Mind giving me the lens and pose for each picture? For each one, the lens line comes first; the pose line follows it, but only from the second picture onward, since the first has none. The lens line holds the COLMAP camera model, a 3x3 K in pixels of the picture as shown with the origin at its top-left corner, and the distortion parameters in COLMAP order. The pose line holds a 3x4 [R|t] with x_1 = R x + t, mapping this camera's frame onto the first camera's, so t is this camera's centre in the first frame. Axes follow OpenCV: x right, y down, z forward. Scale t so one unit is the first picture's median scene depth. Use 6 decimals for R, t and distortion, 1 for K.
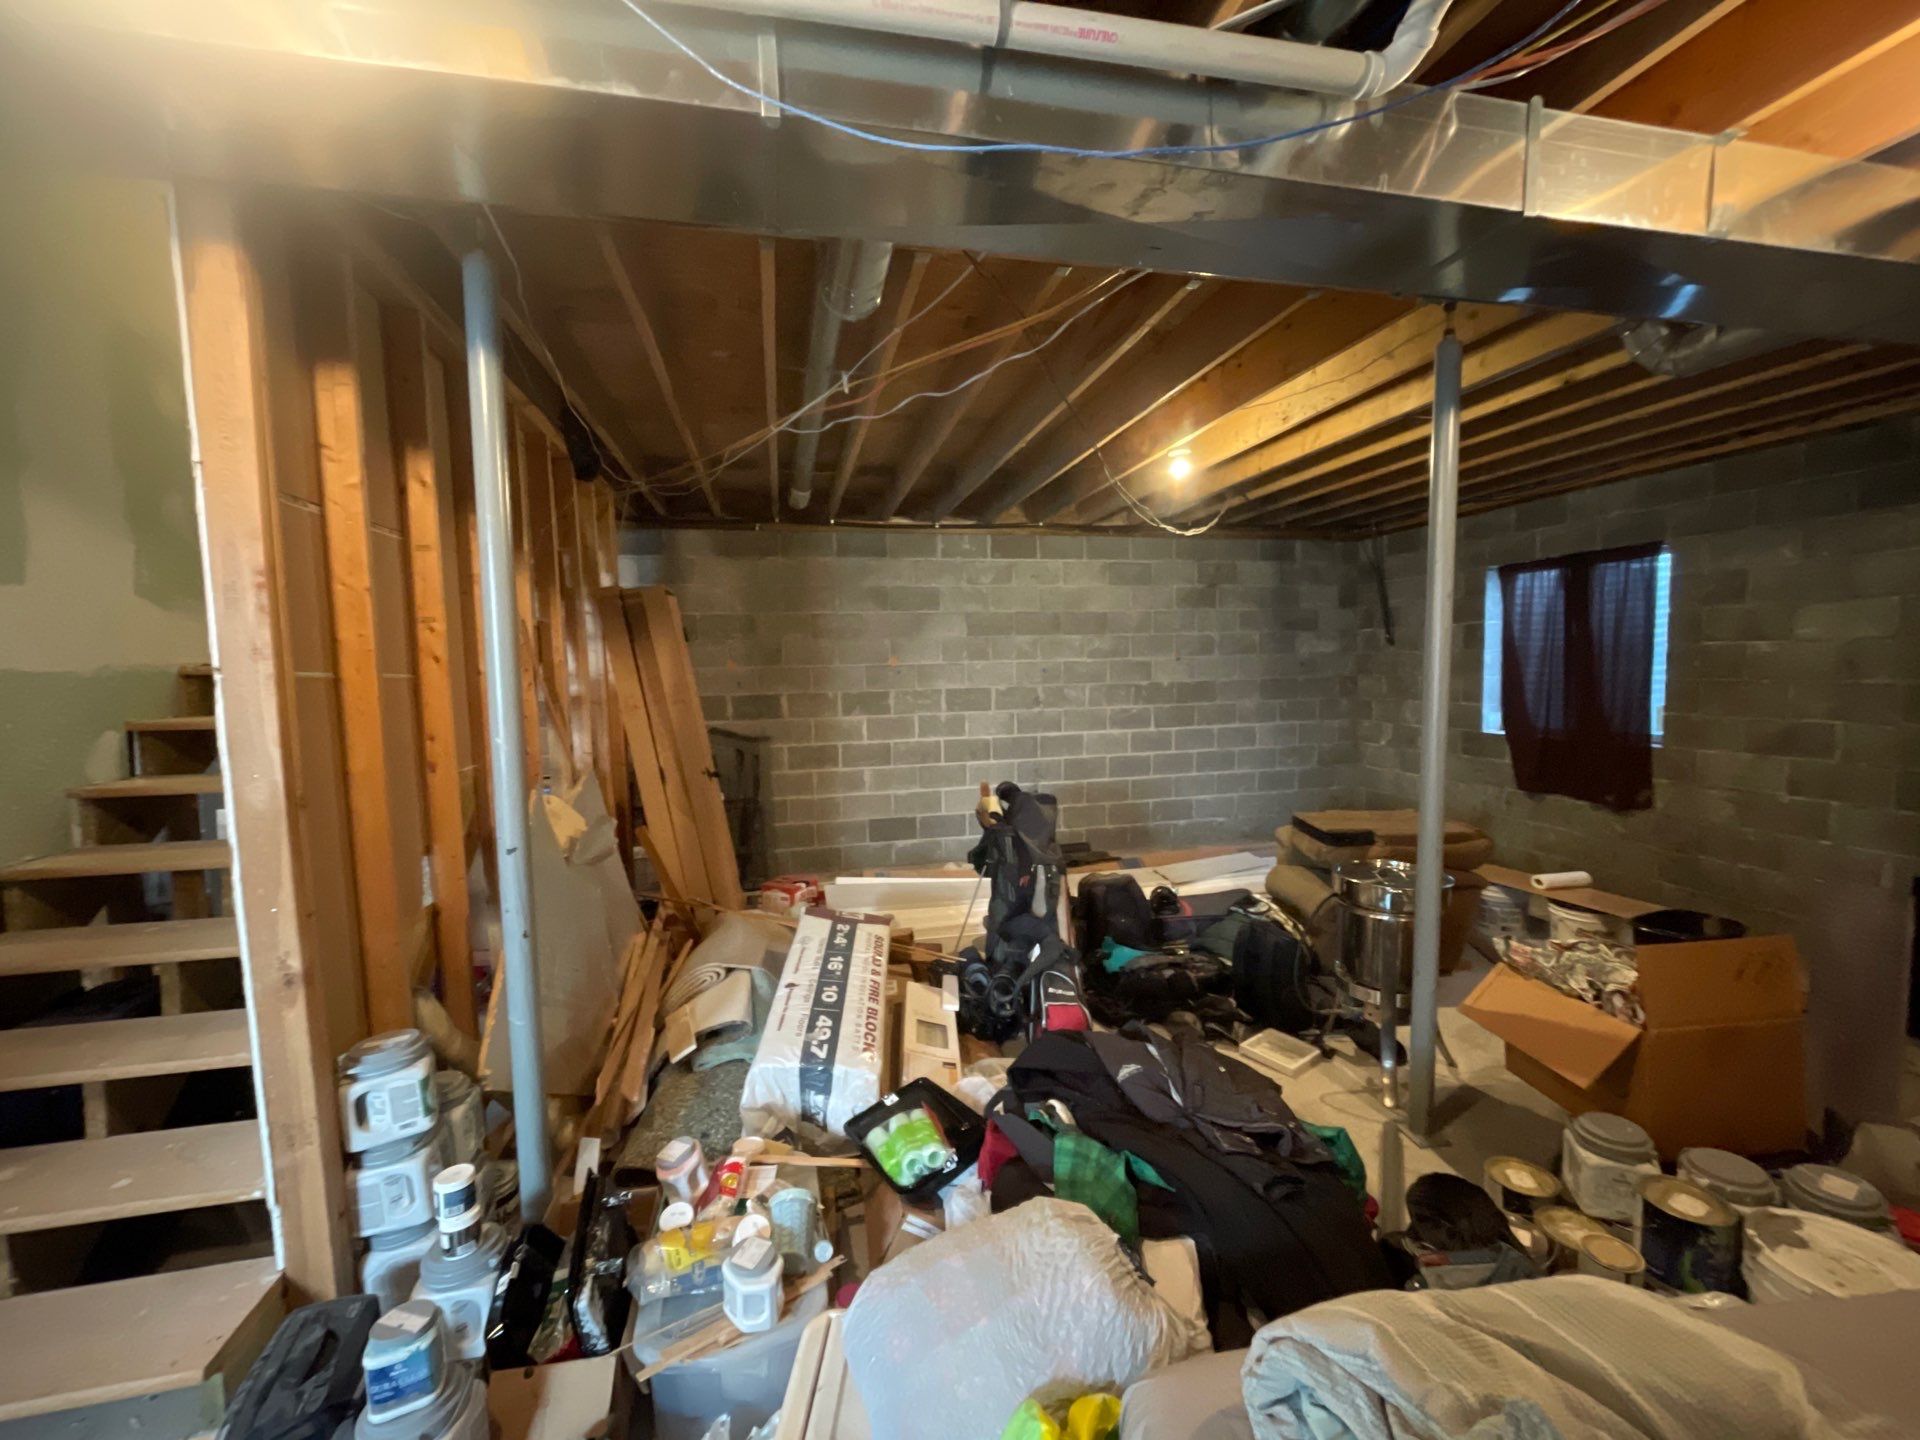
lens RADIAL K [[776.4, 0, 955.5], [0, 776.4, 723.2], [0, 0, 1]] dist [-0.005697, 0.000147]
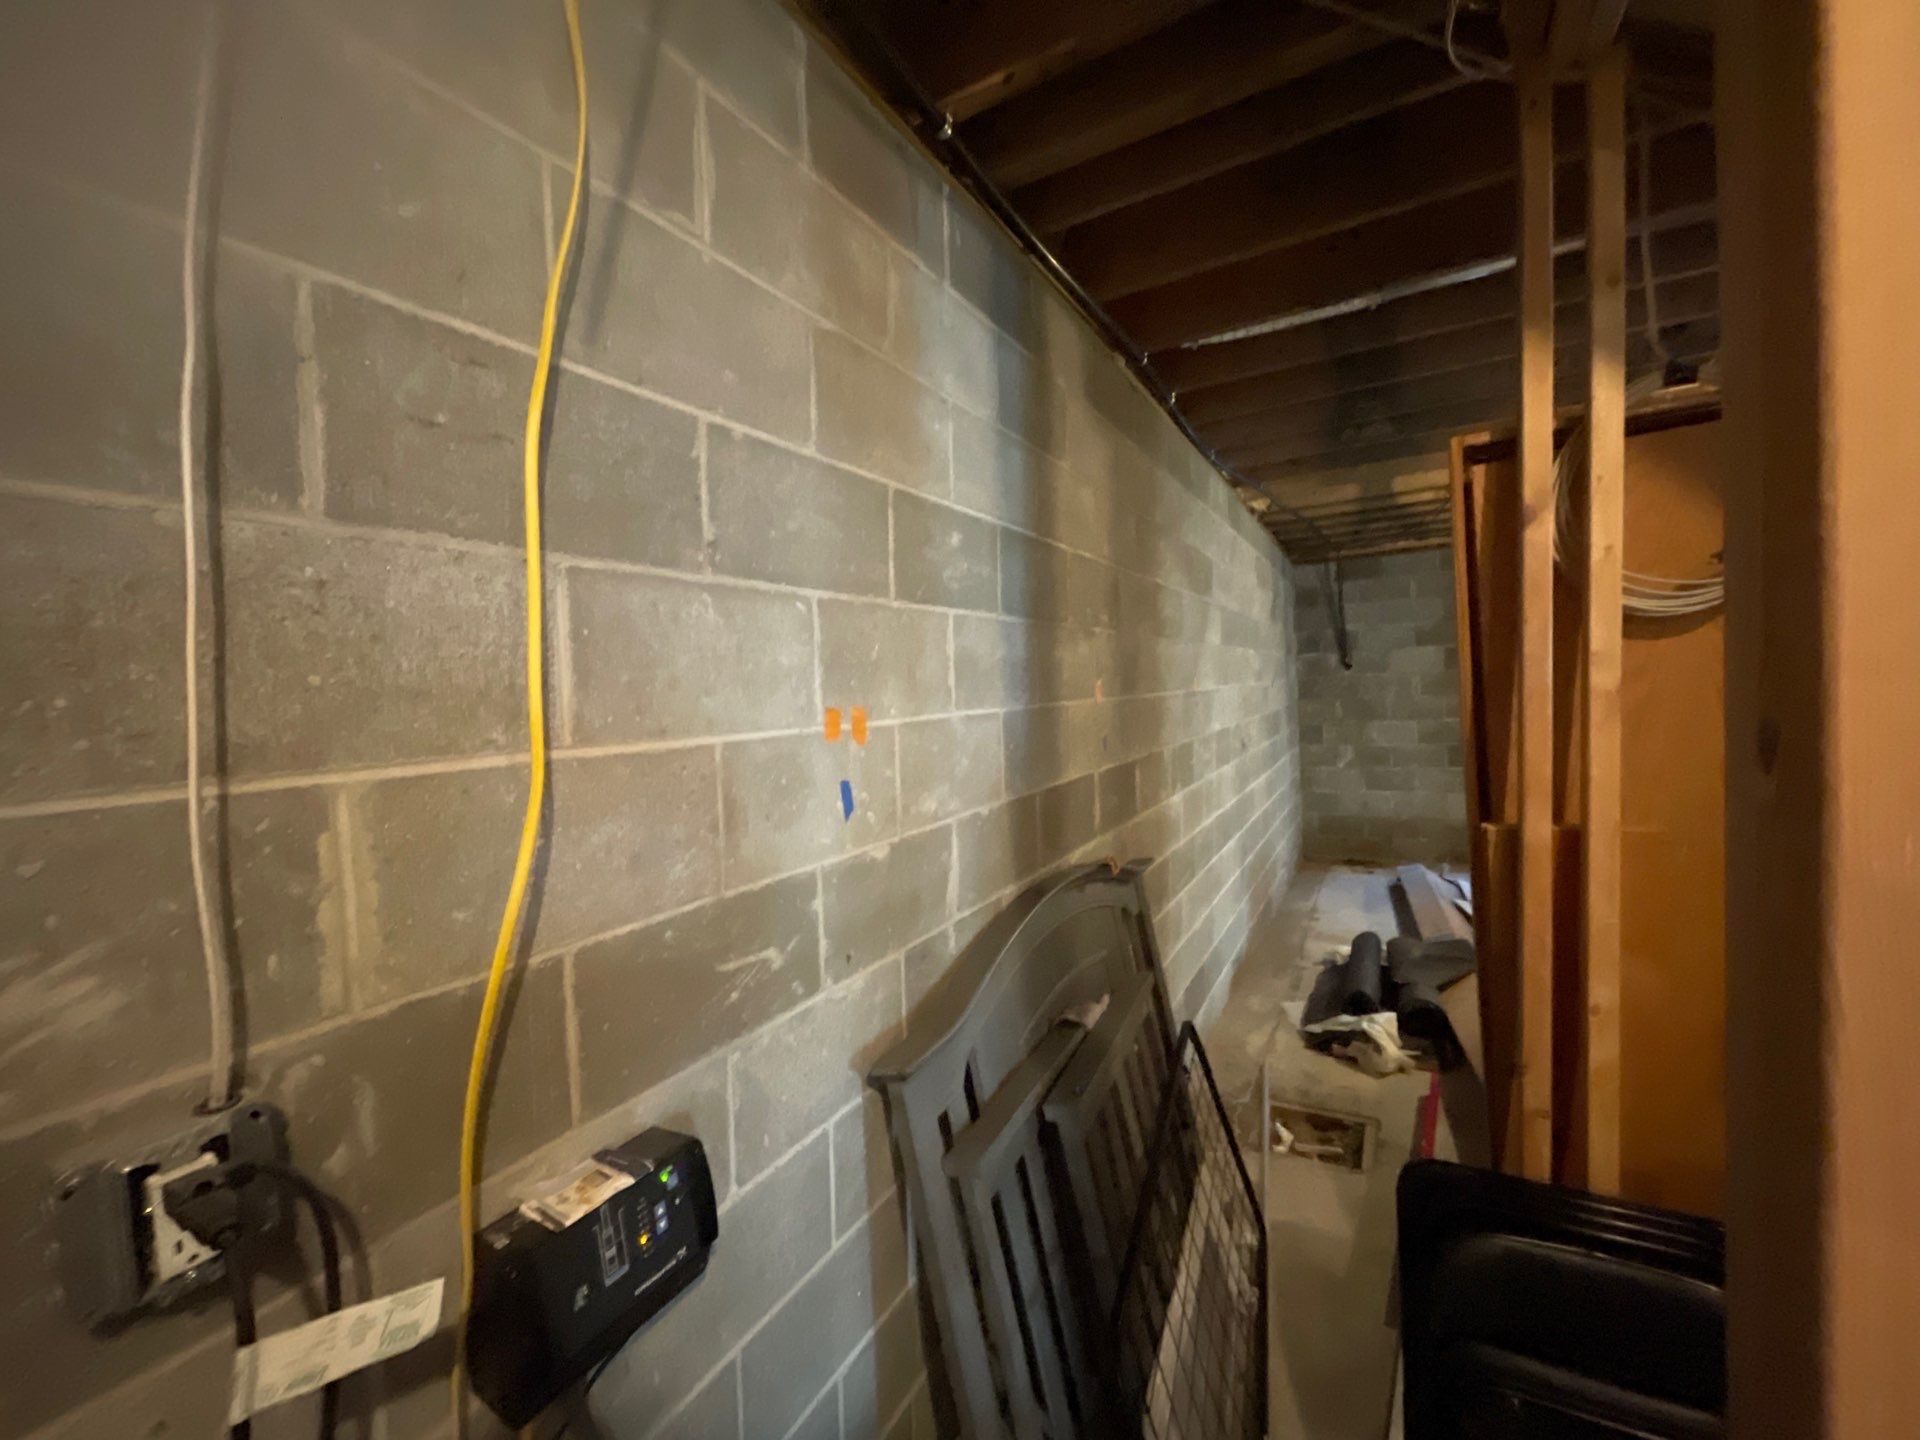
lens RADIAL K [[776.4, 0, 955.5], [0, 776.4, 723.2], [0, 0, 1]] dist [-0.005697, 0.000147]
pose [[0.674937, -0.042964, 0.736624, -0.592724], [0.095260, 0.995023, -0.029248, -0.052854], [-0.731701, 0.089912, 0.675670, 0.755475]]
